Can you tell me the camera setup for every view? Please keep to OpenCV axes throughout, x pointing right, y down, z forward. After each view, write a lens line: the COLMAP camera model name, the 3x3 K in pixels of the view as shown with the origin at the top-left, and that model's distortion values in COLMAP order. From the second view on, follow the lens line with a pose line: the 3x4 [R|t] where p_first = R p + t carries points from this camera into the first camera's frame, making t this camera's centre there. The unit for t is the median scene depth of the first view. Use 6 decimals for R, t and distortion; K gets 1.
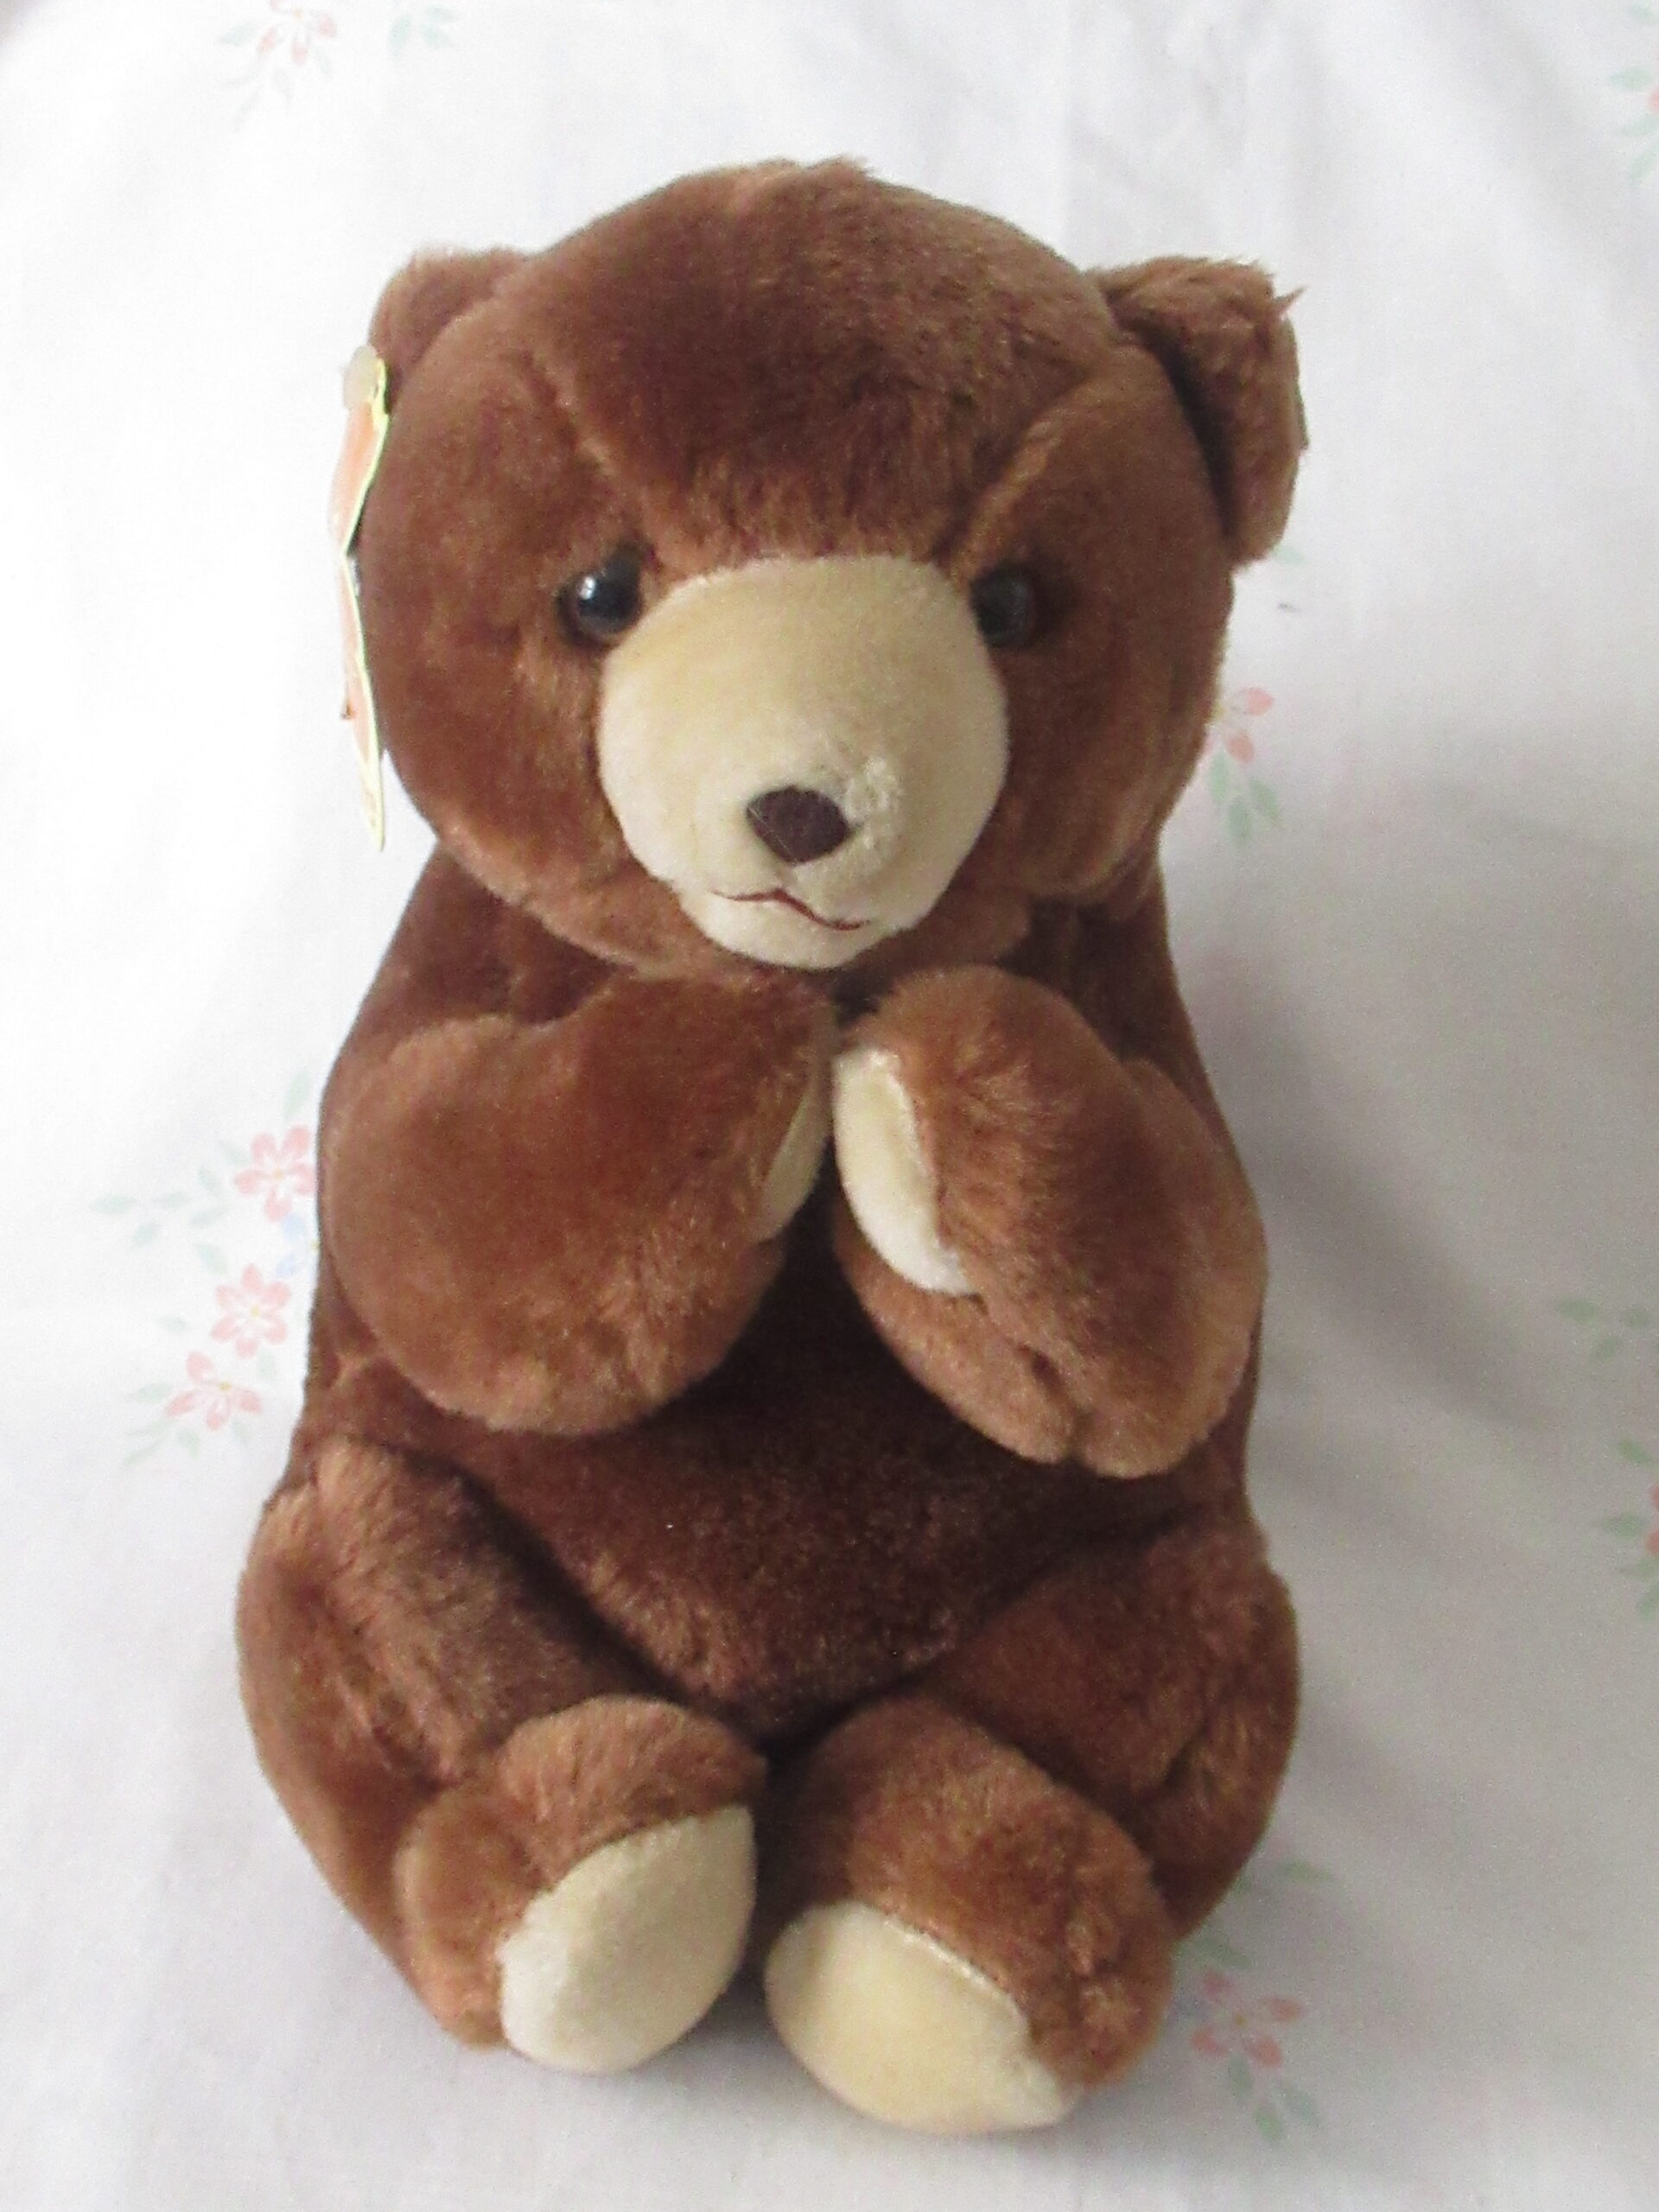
lens RADIAL K [[3145.0, 0, 803.3], [0, 3145.0, 1108.4], [0, 0, 1]] dist [-0.023770, 0.012477]
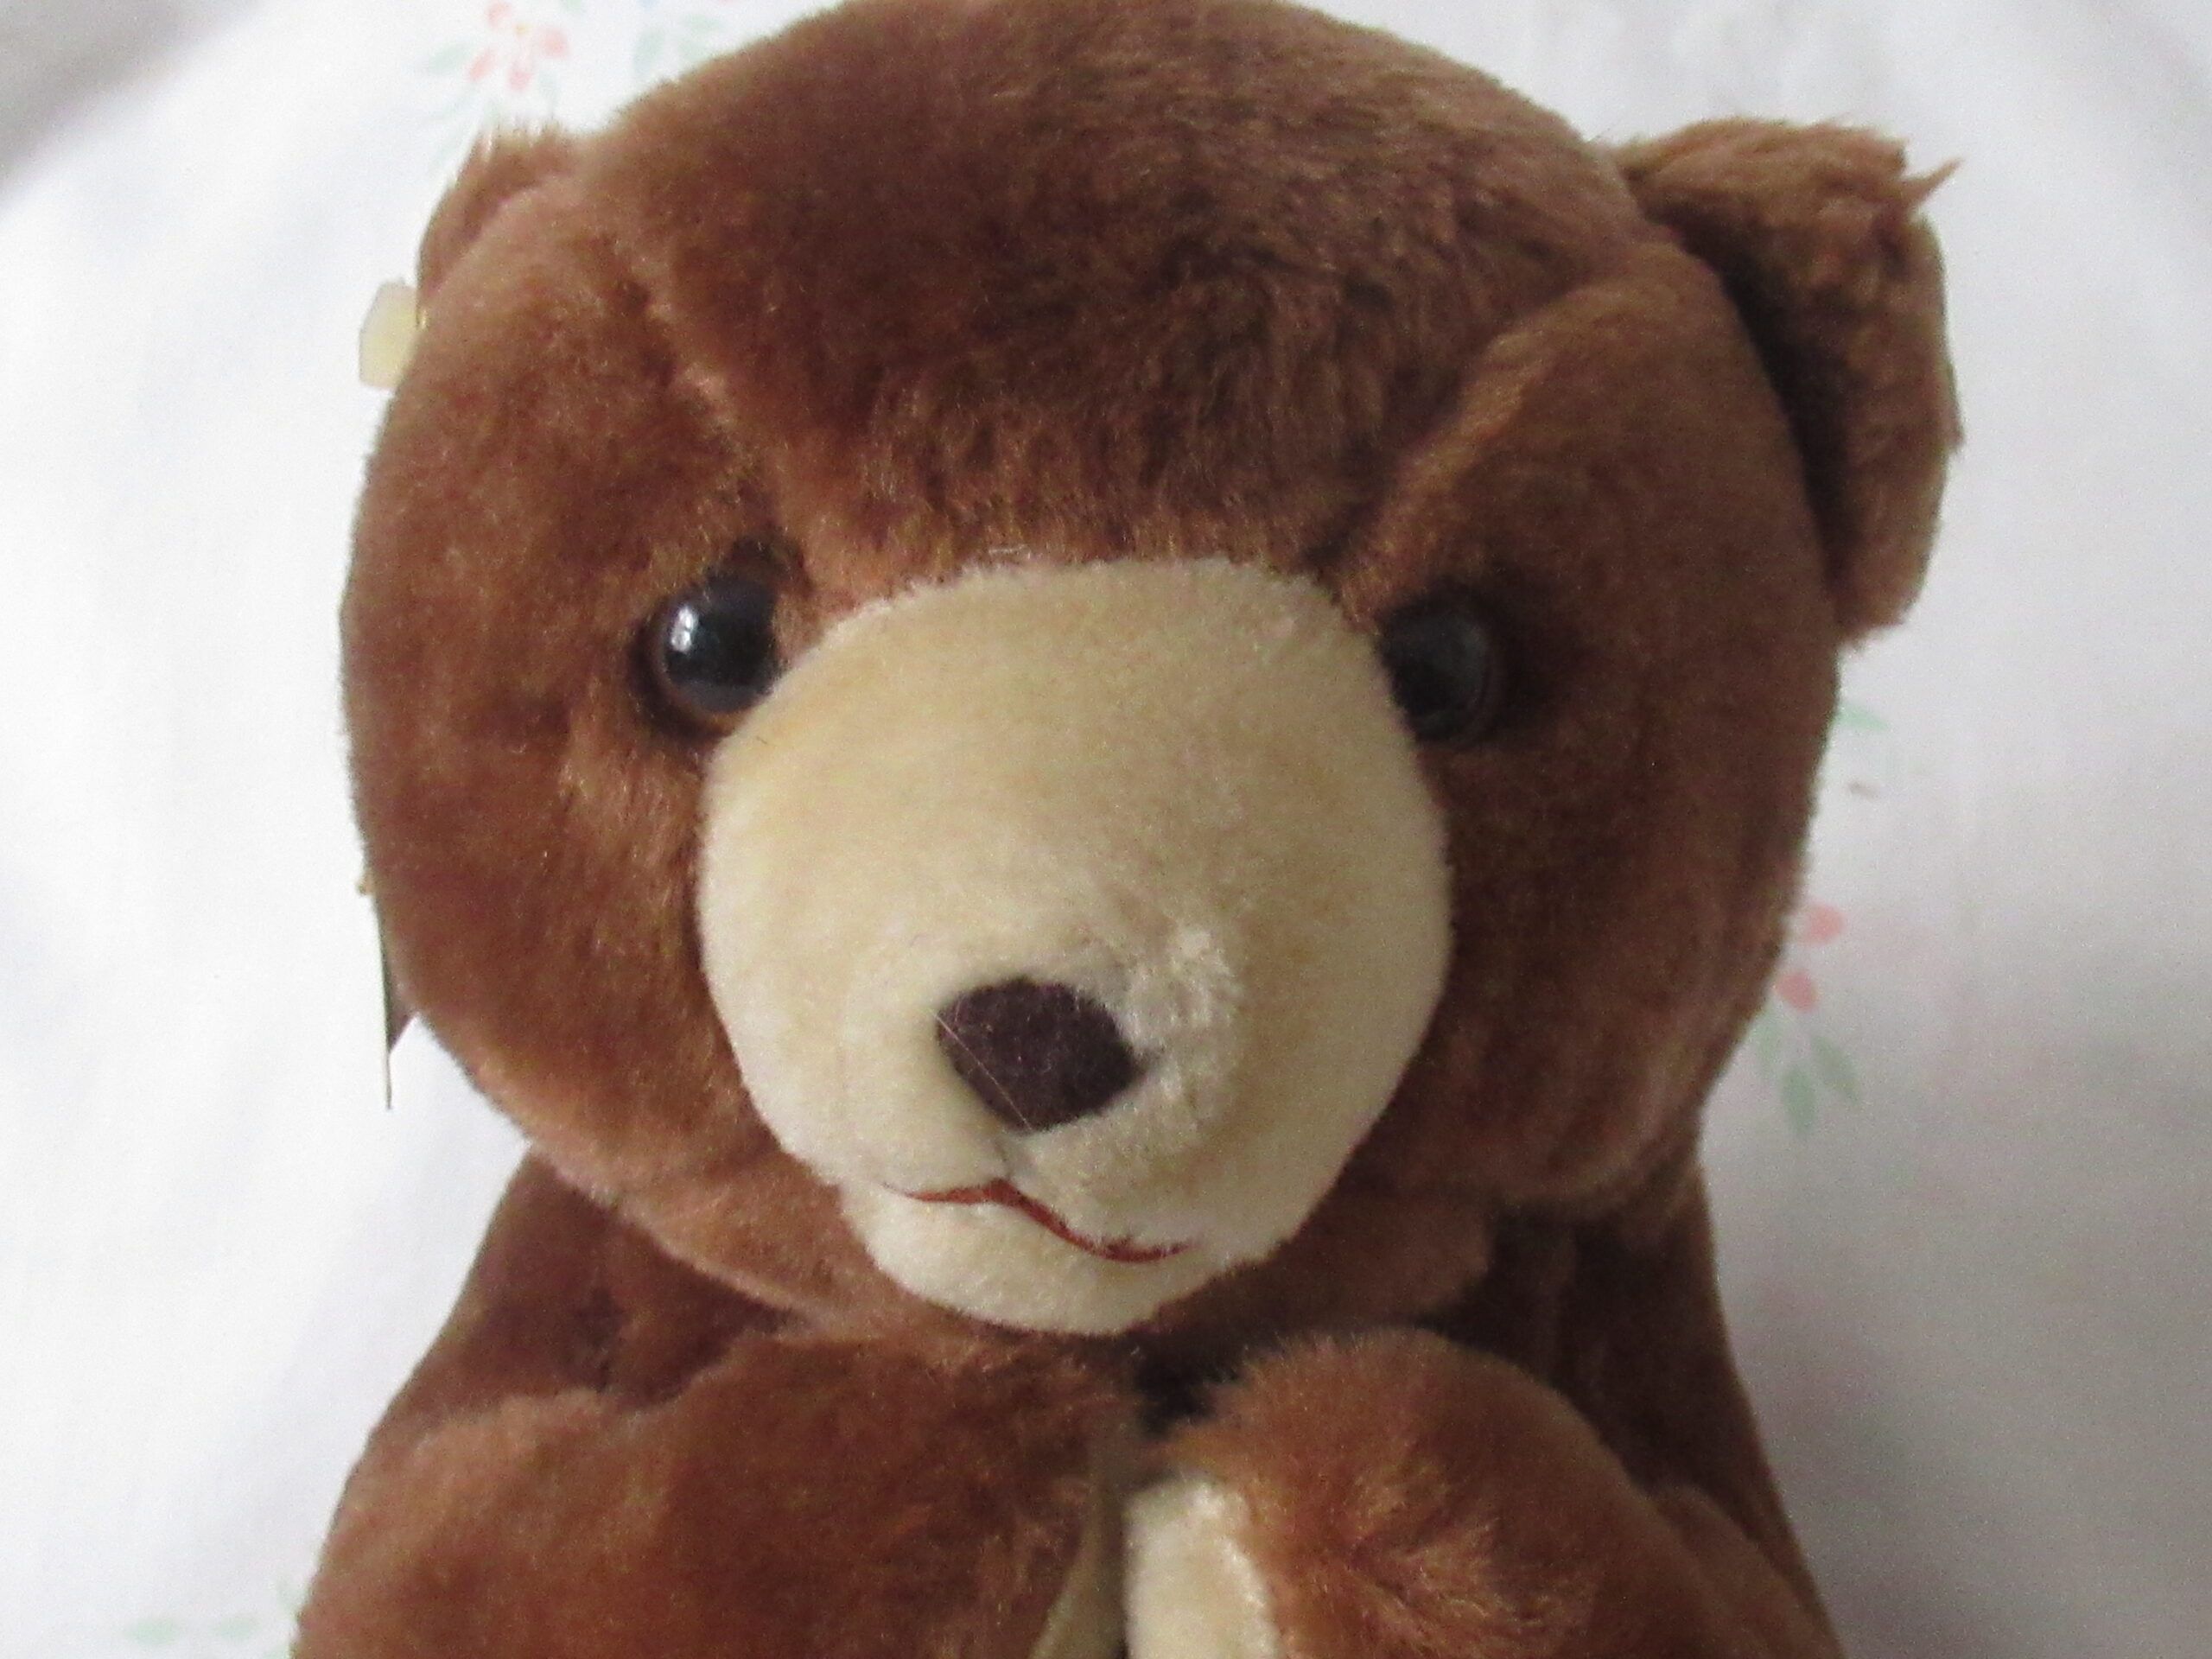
lens RADIAL K [[3145.0, 0, 1106.0], [0, 3145.0, 829.5], [0, 0, 1]] dist [-0.023770, 0.012477]
pose [[0.998810, 0.008769, -0.047983, 0.032104], [-0.017474, 0.982743, -0.184149, -0.030705], [0.045541, 0.184769, 0.981726, 0.469237]]
